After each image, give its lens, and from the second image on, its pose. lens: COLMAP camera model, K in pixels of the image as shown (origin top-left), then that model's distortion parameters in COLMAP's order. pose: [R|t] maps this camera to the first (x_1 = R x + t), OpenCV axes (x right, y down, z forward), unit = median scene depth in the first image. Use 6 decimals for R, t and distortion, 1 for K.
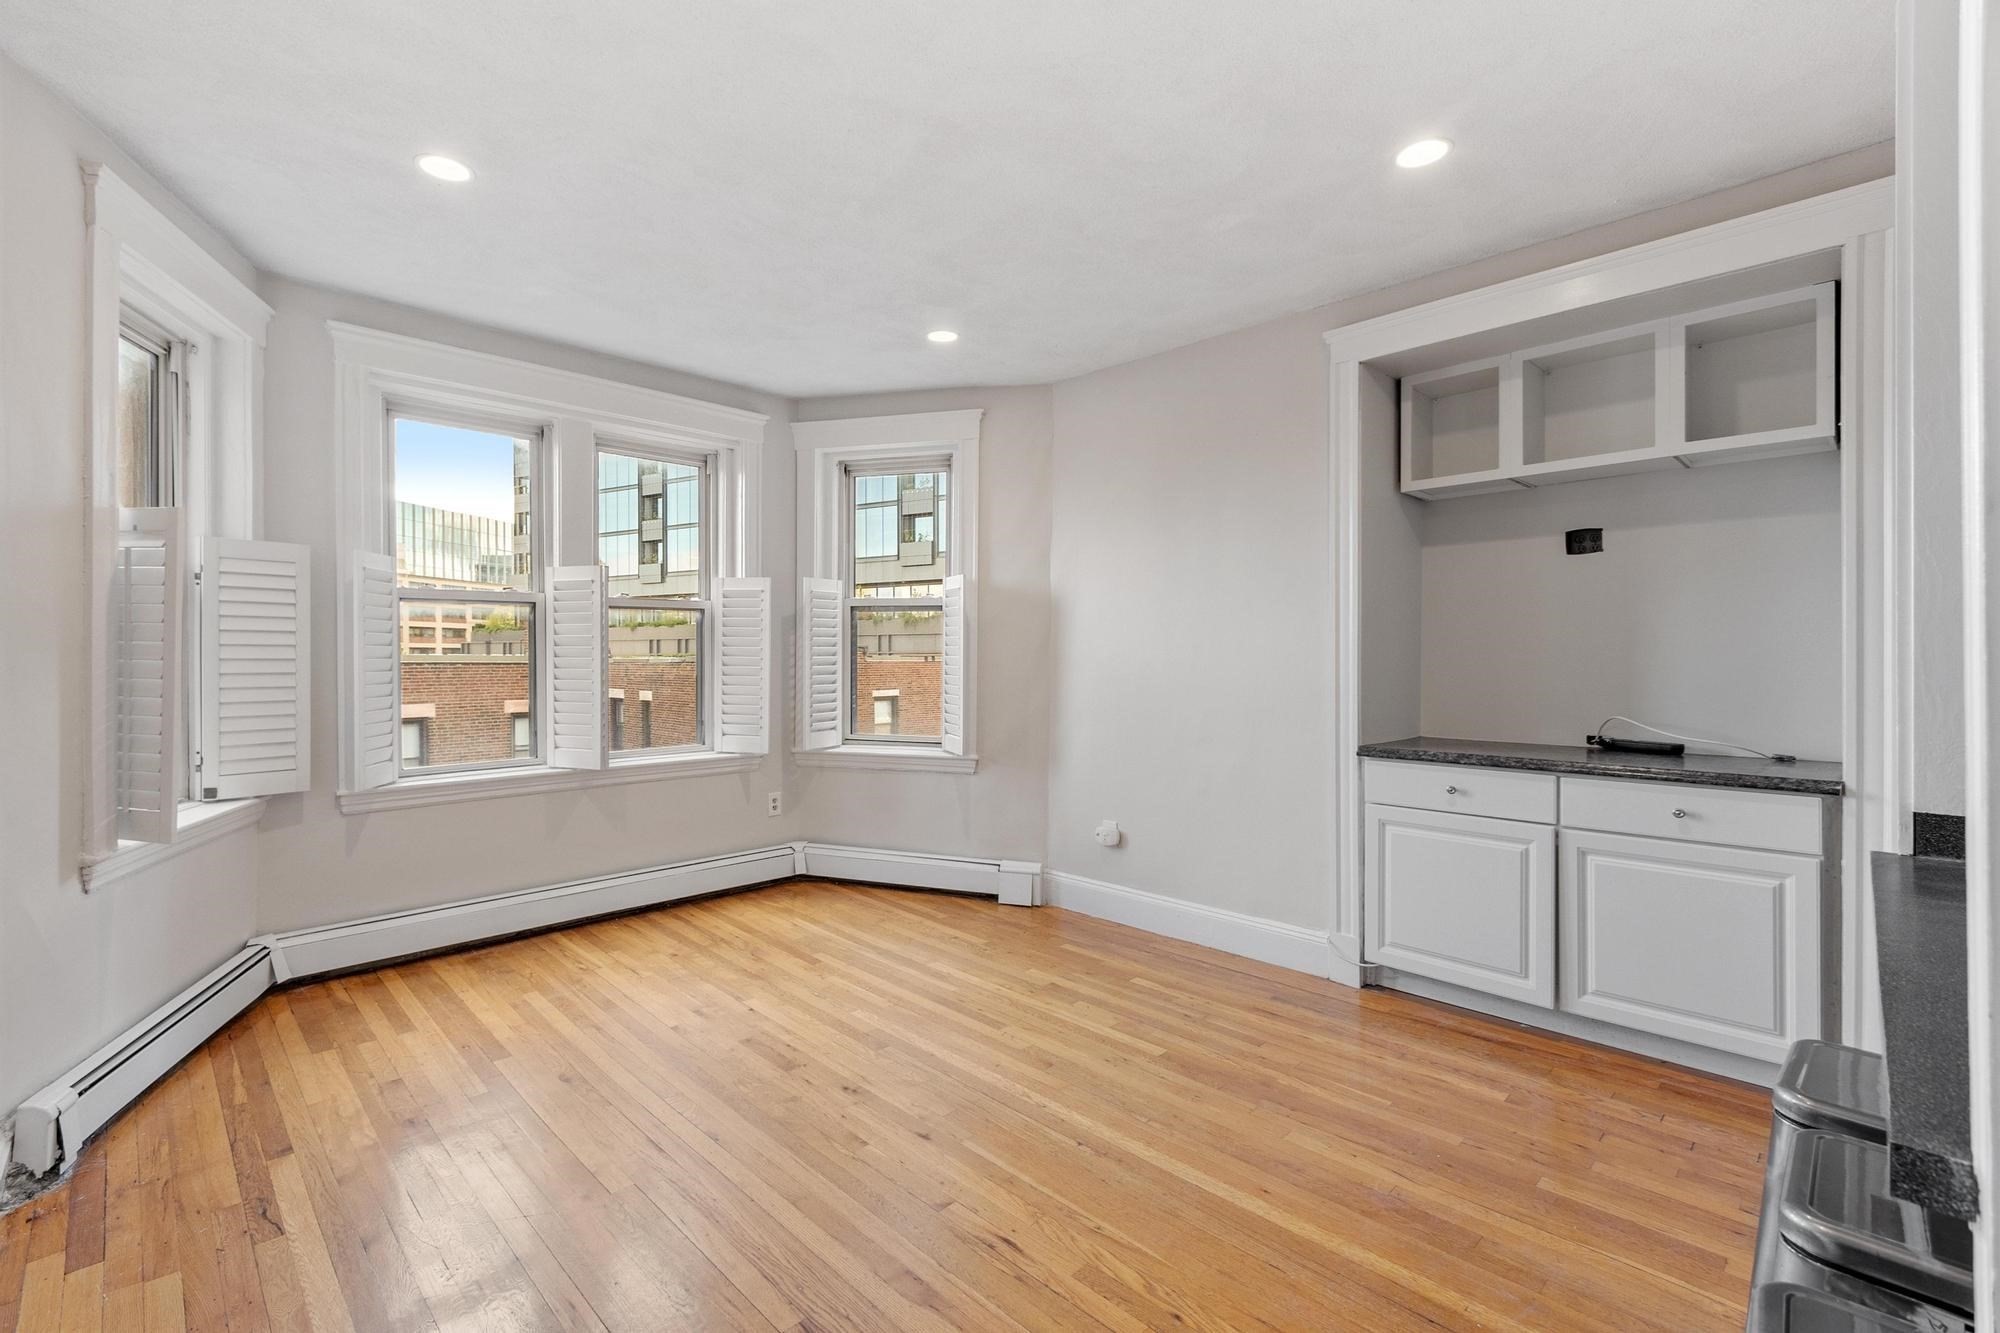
lens RADIAL K [[873.2, 0, 947.1], [0, 873.2, 660.0], [0, 0, 1]] dist [0.002743, 0.000023]
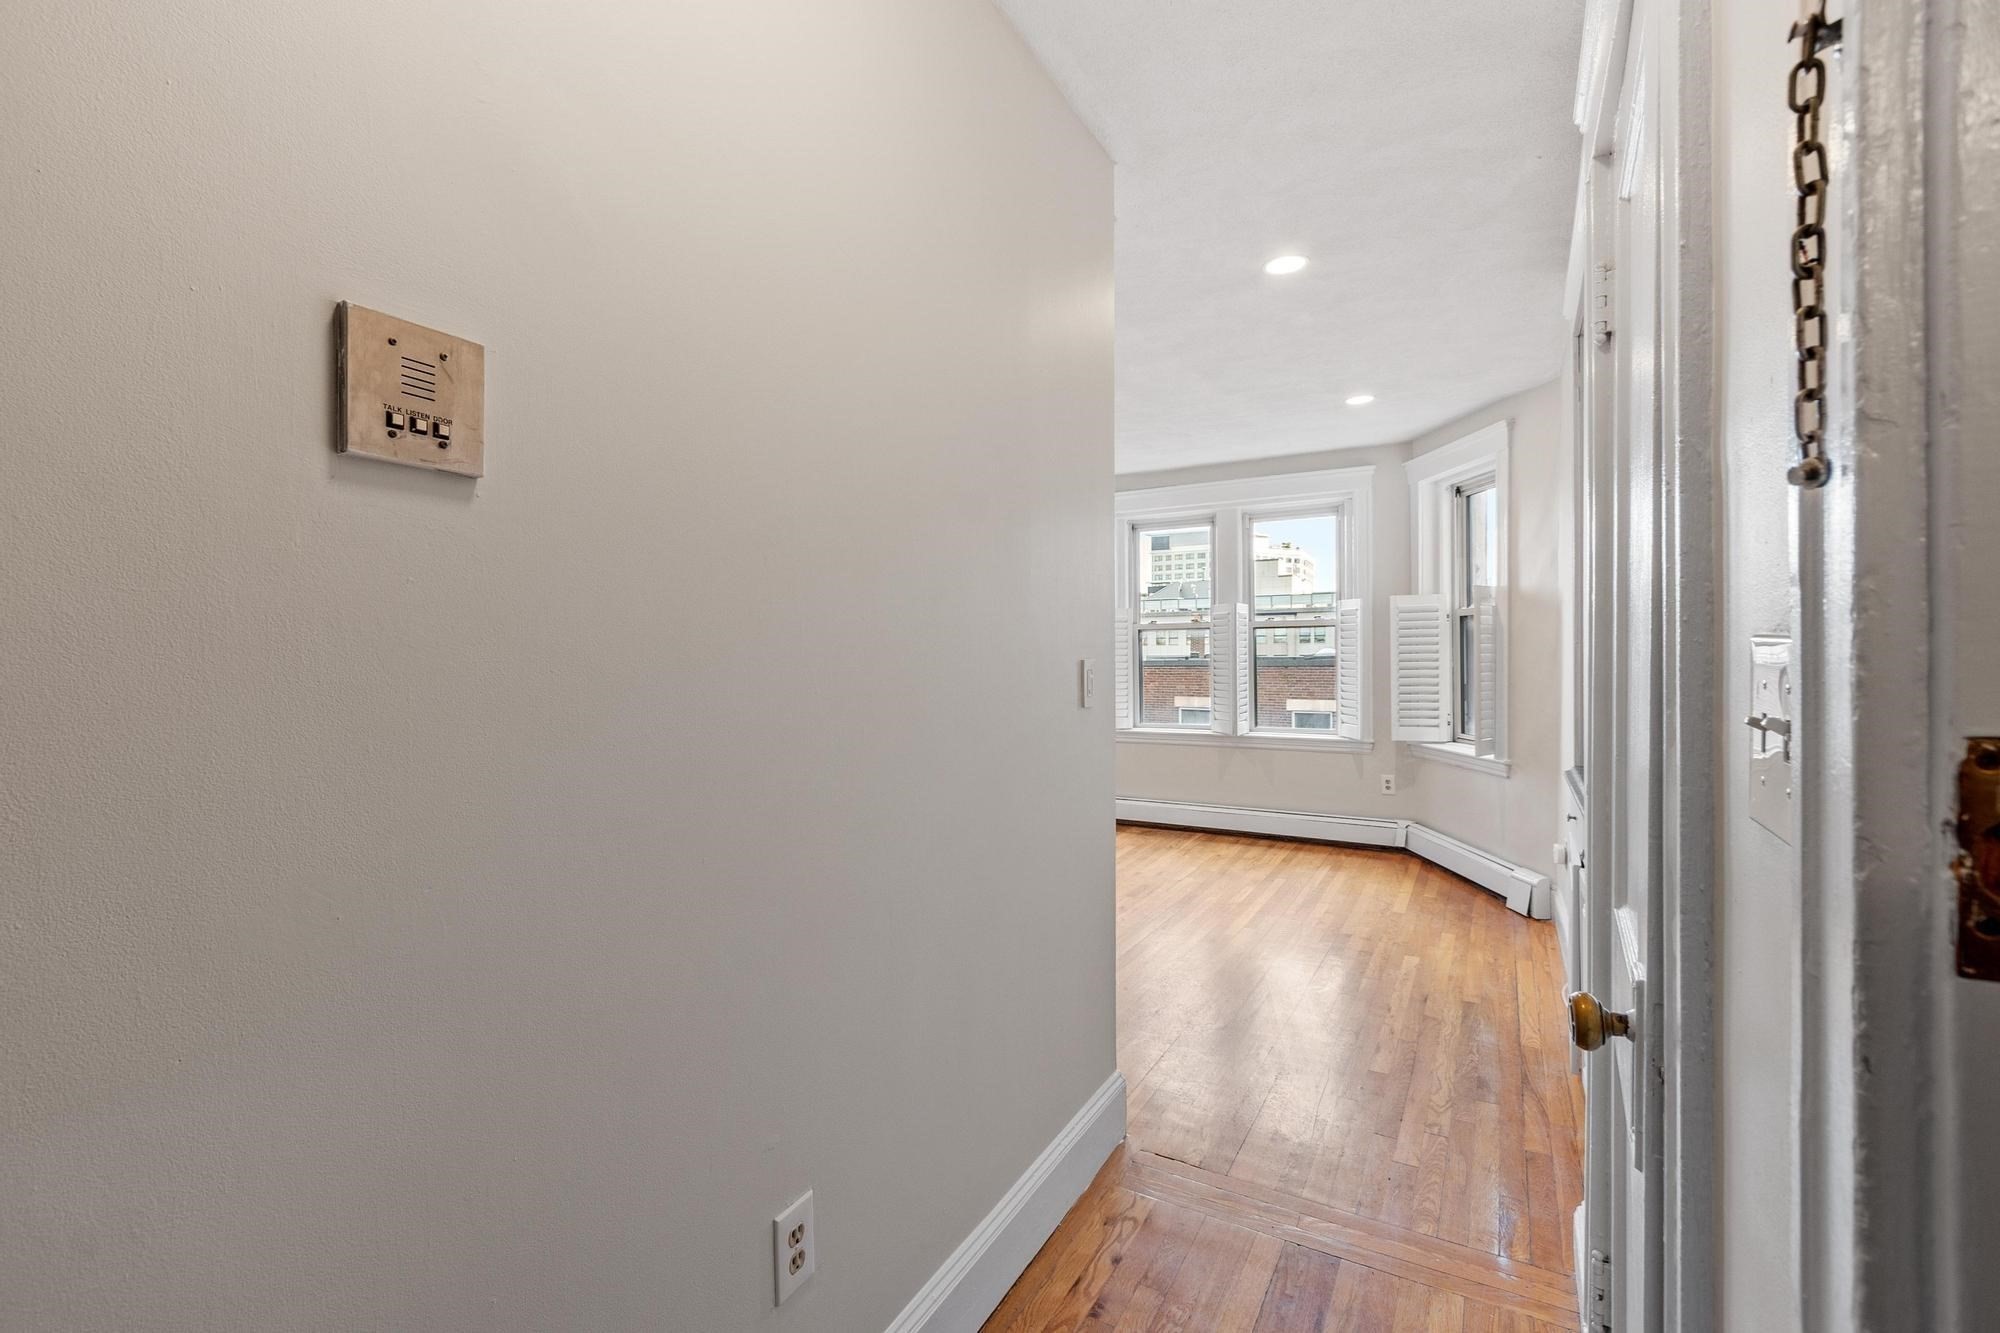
lens RADIAL K [[873.2, 0, 947.1], [0, 873.2, 660.0], [0, 0, 1]] dist [0.002743, 0.000023]
pose [[0.257800, -0.000024, -0.966198, 1.054782], [-0.002636, 0.999996, -0.000728, -0.004788], [0.966195, 0.002735, 0.257799, 0.138745]]
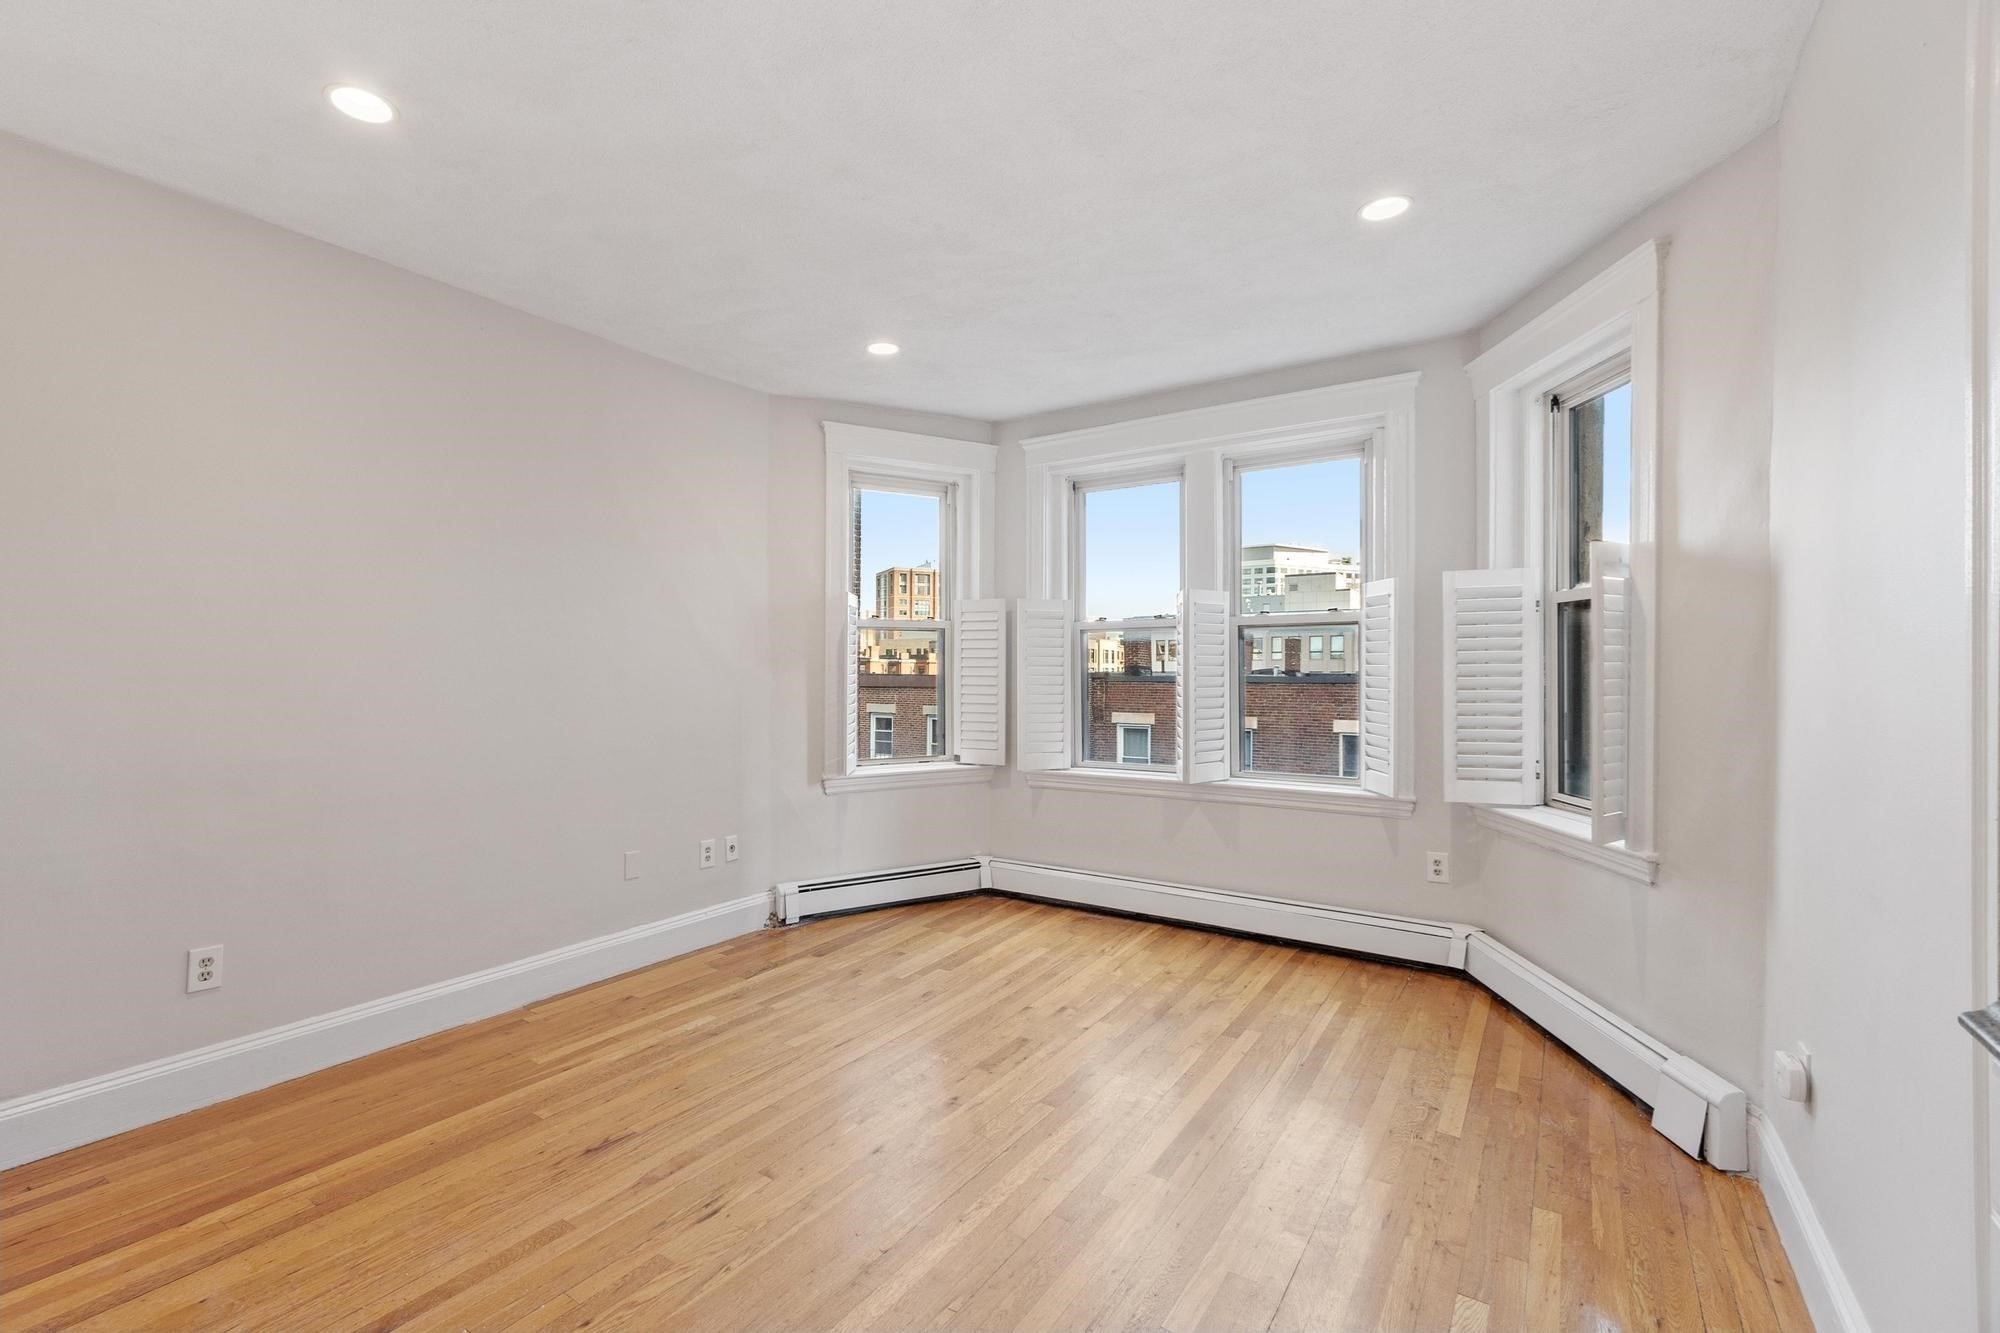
lens RADIAL K [[864.3, 0, 951.0], [0, 864.3, 675.1], [0, 0, 1]] dist [-0.001706, -0.000127]
pose [[0.201145, 0.002171, -0.979559, 0.608831], [-0.009308, 0.999957, 0.000305, -0.001837], [0.979517, 0.009056, 0.201156, 0.553454]]
